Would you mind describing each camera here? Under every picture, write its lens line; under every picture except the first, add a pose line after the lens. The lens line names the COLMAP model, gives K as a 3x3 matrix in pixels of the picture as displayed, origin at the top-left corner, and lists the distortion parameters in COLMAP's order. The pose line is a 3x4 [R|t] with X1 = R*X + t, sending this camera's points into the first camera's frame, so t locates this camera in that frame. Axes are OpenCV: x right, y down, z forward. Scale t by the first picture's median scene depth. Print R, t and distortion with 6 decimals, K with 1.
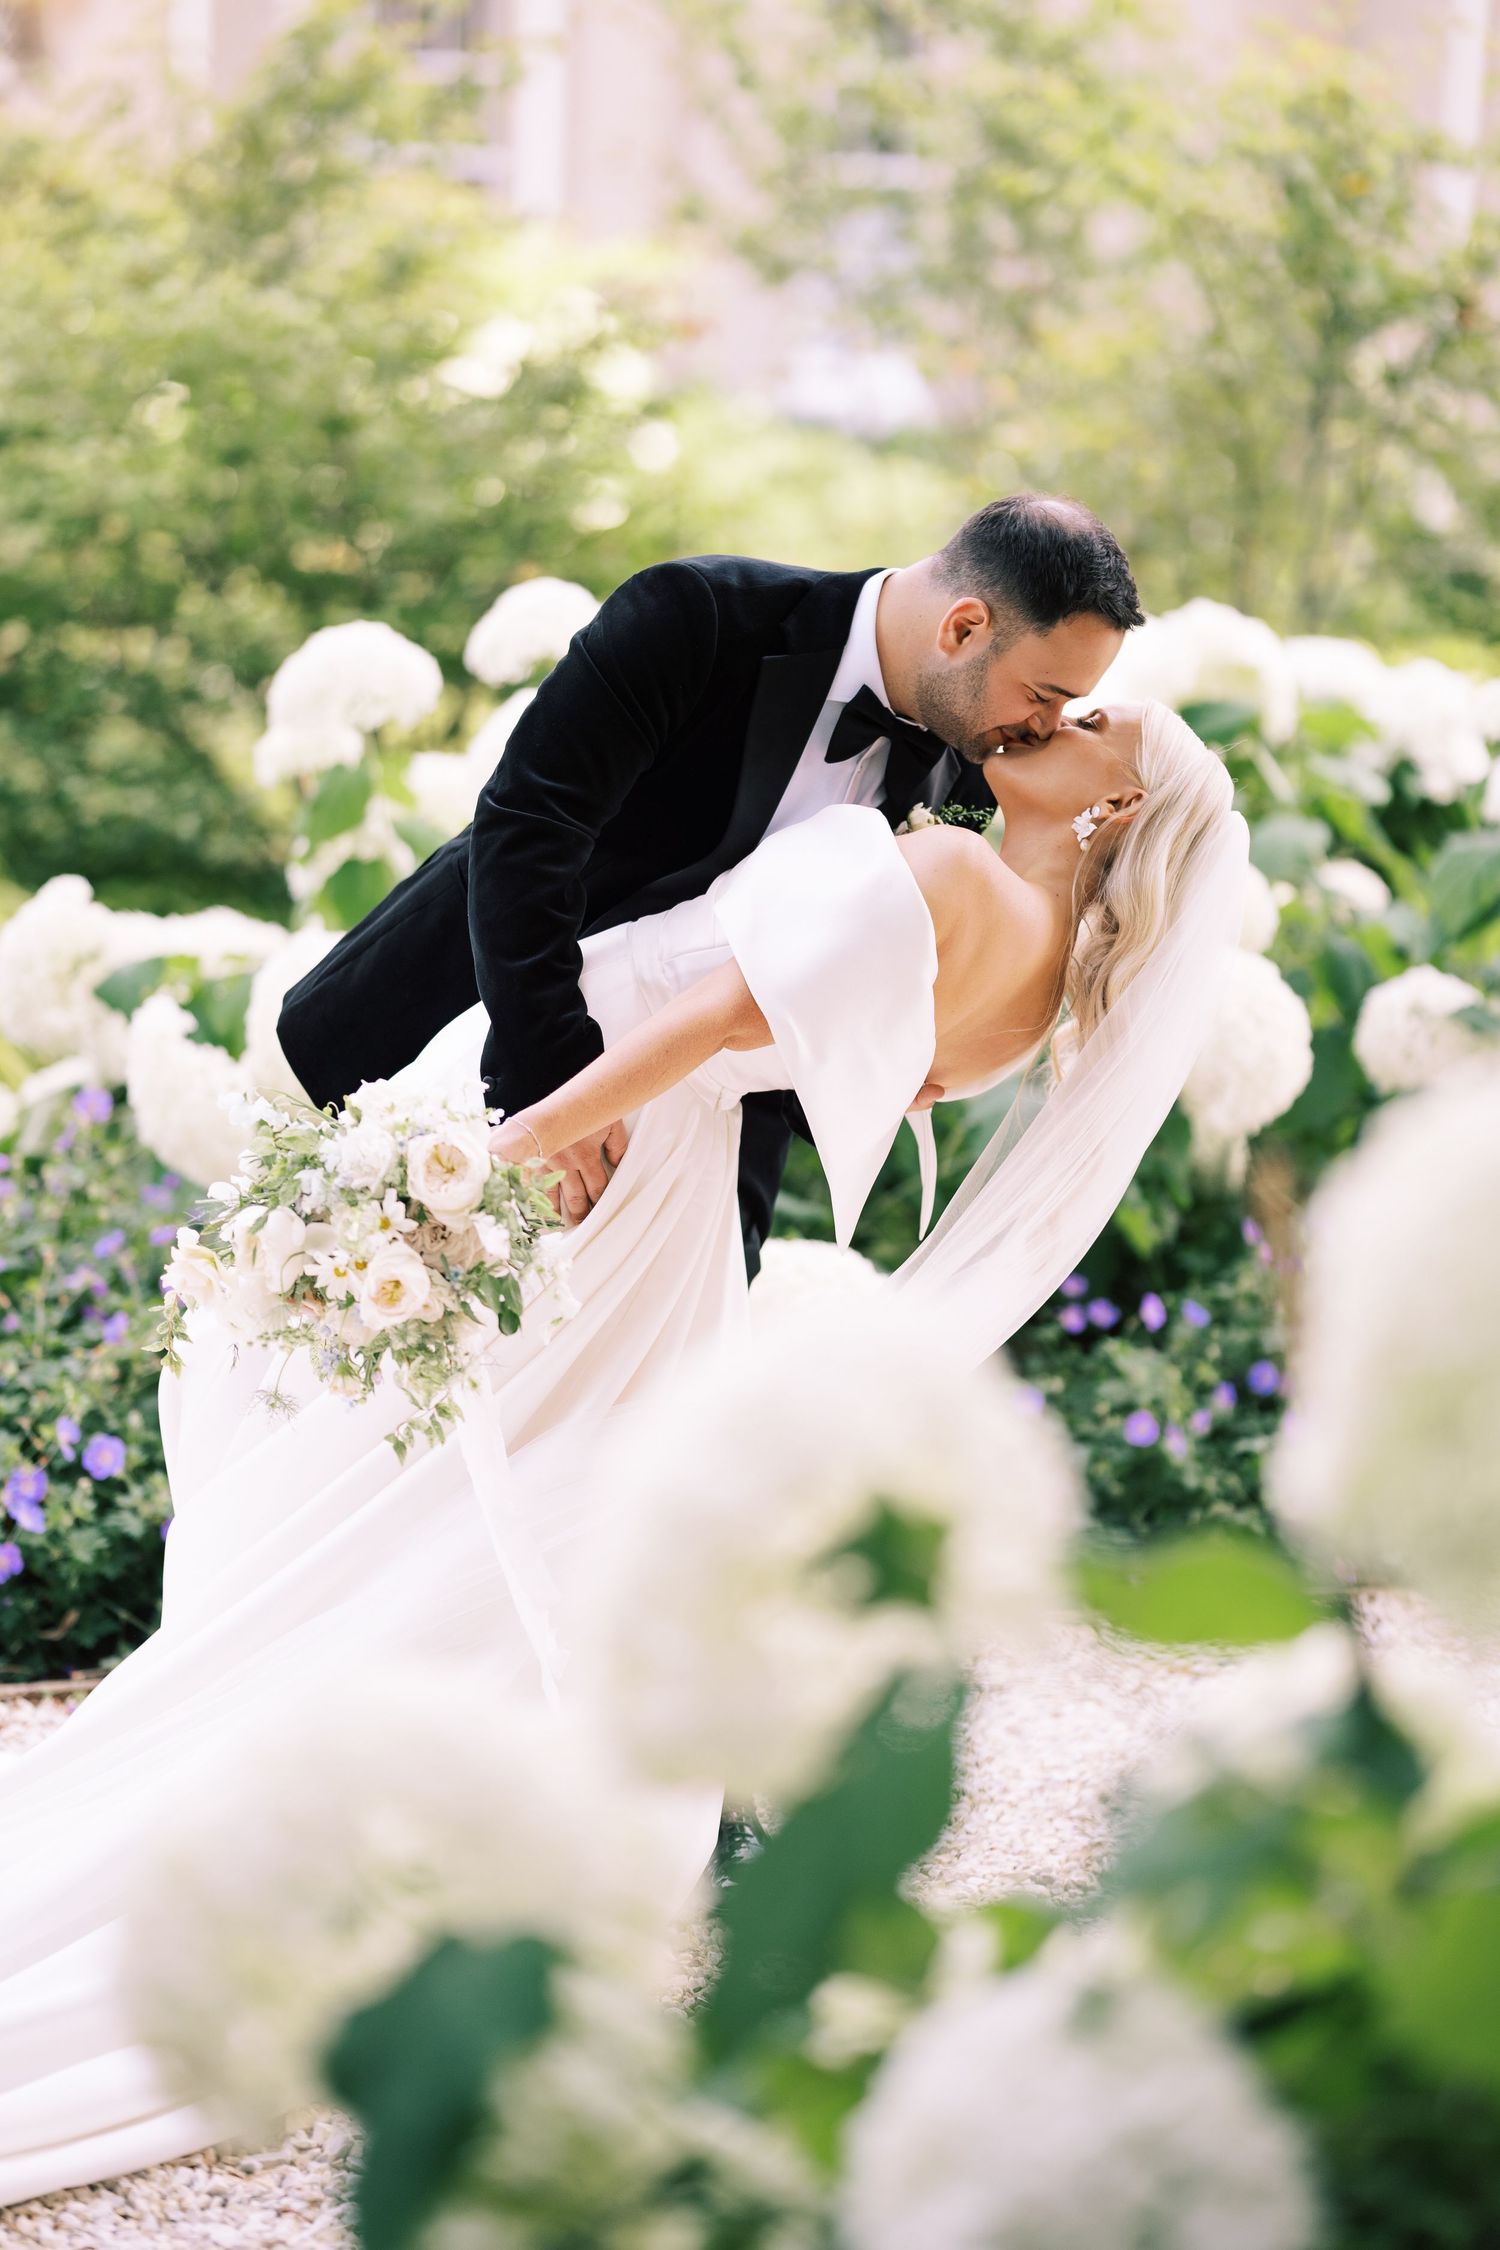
lens RADIAL K [[5791.3, 0, 750.0], [0, 5791.3, 1125.0], [0, 0, 1]] dist [0.256273, -0.087418]
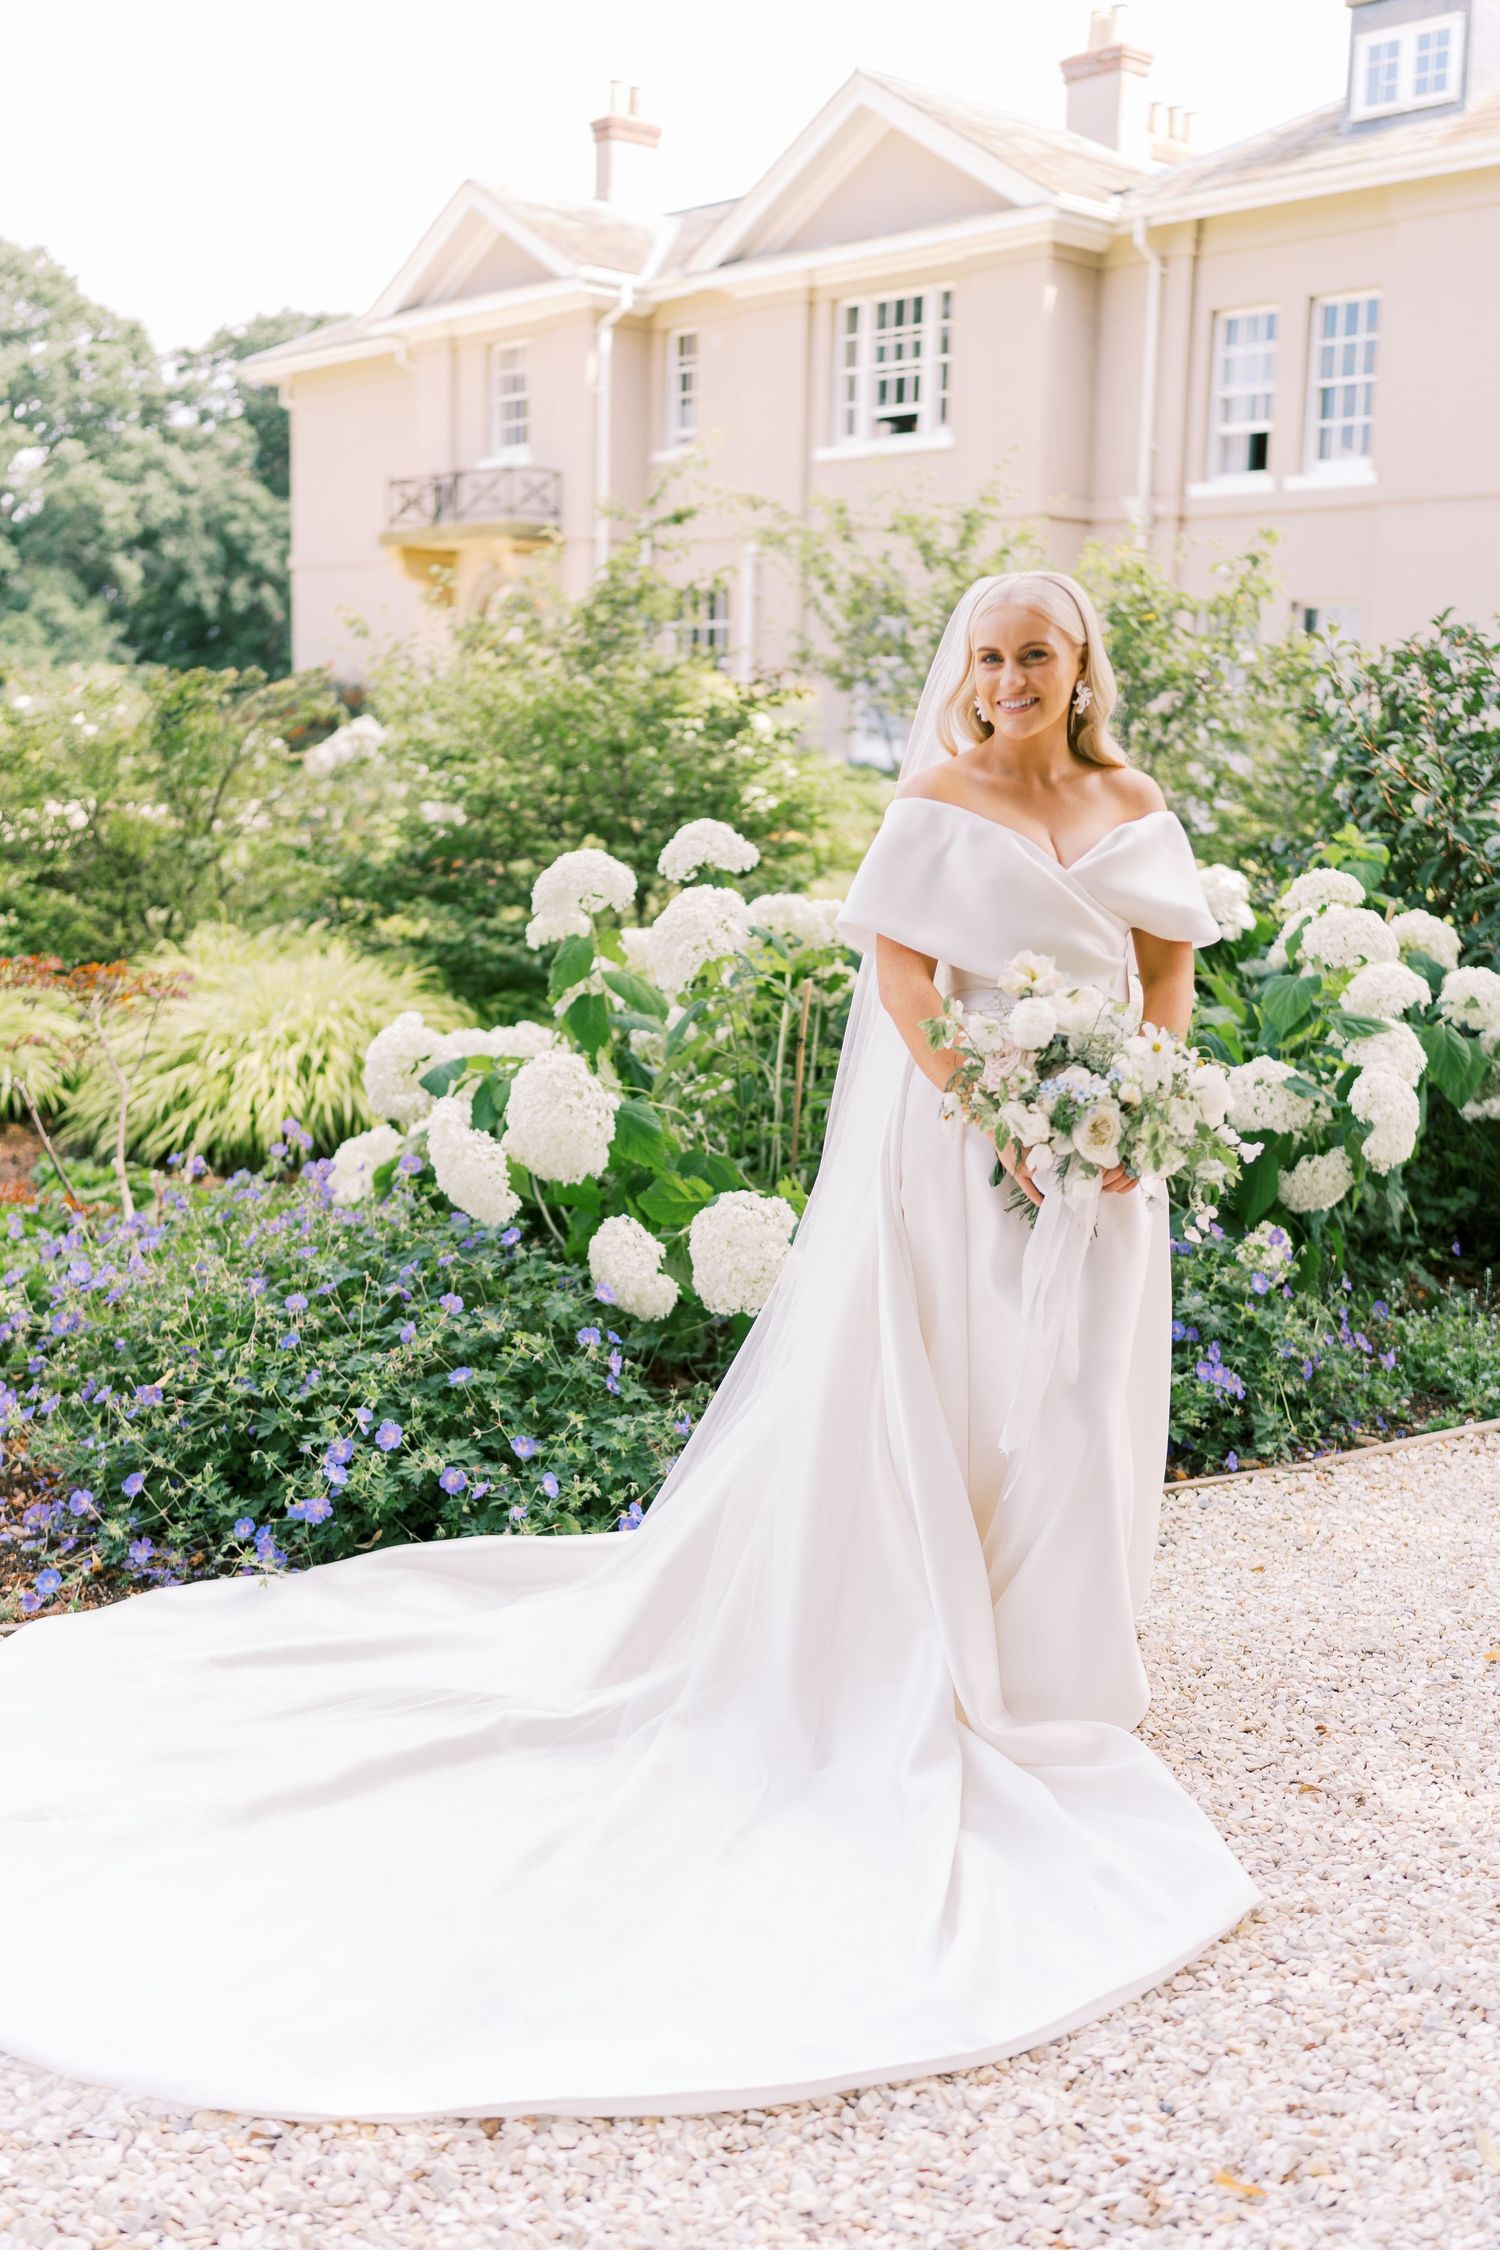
lens RADIAL K [[2008.3, 0, 750.0], [0, 2008.3, 1125.0], [0, 0, 1]] dist [-0.006845, -0.001230]
pose [[0.998907, -0.013511, -0.044749, -0.000086], [0.015493, 0.998901, 0.044235, -0.033250], [0.044102, -0.044880, 0.998018, 0.442423]]
